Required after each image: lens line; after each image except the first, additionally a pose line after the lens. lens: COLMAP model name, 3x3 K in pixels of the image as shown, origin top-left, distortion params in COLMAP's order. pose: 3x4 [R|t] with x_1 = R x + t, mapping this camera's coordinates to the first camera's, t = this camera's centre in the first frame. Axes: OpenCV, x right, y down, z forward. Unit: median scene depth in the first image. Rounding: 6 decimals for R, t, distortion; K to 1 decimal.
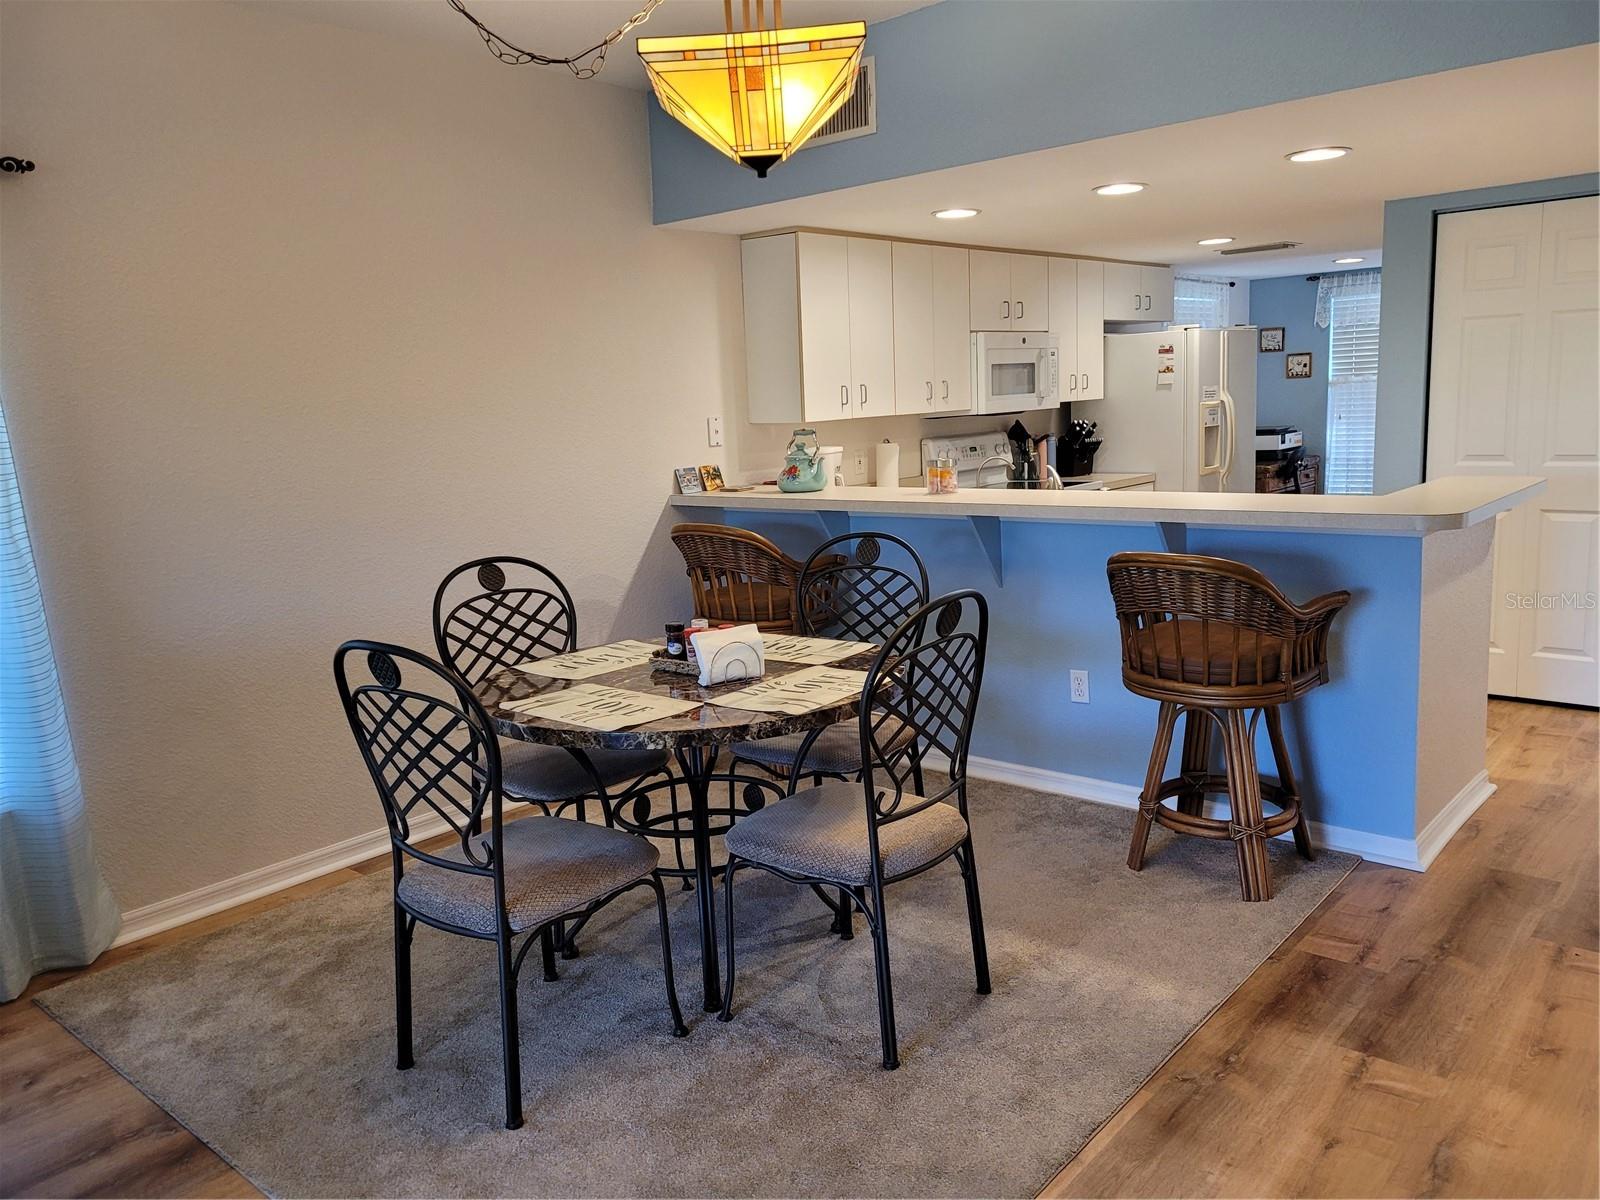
lens RADIAL K [[1219.3, 0, 796.9], [0, 1219.3, 583.9], [0, 0, 1]] dist [0.059575, -0.047299]
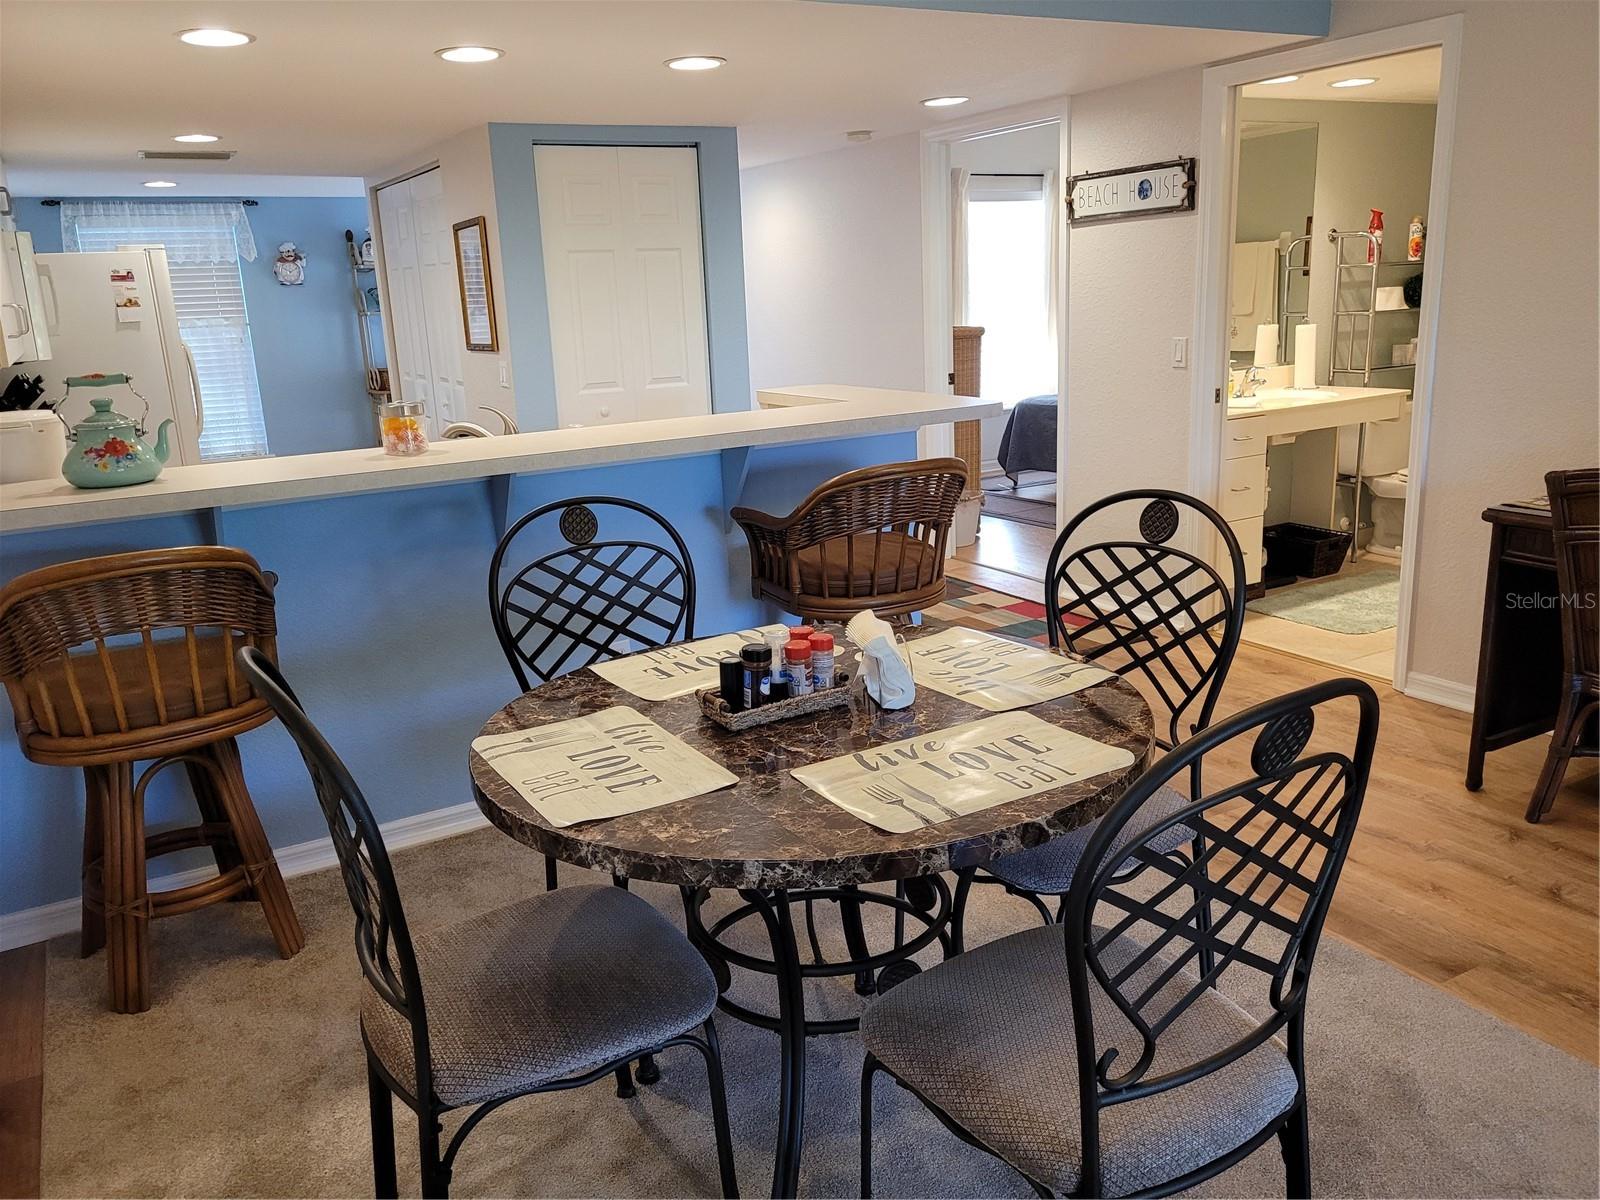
lens RADIAL K [[1234.8, 0, 794.4], [0, 1234.8, 598.2], [0, 0, 1]] dist [0.057658, -0.047313]
pose [[0.332427, -0.201892, 0.921267, -0.312418], [0.175952, 0.972945, 0.149728, -0.040652], [-0.926571, 0.112325, 0.358956, 0.362905]]
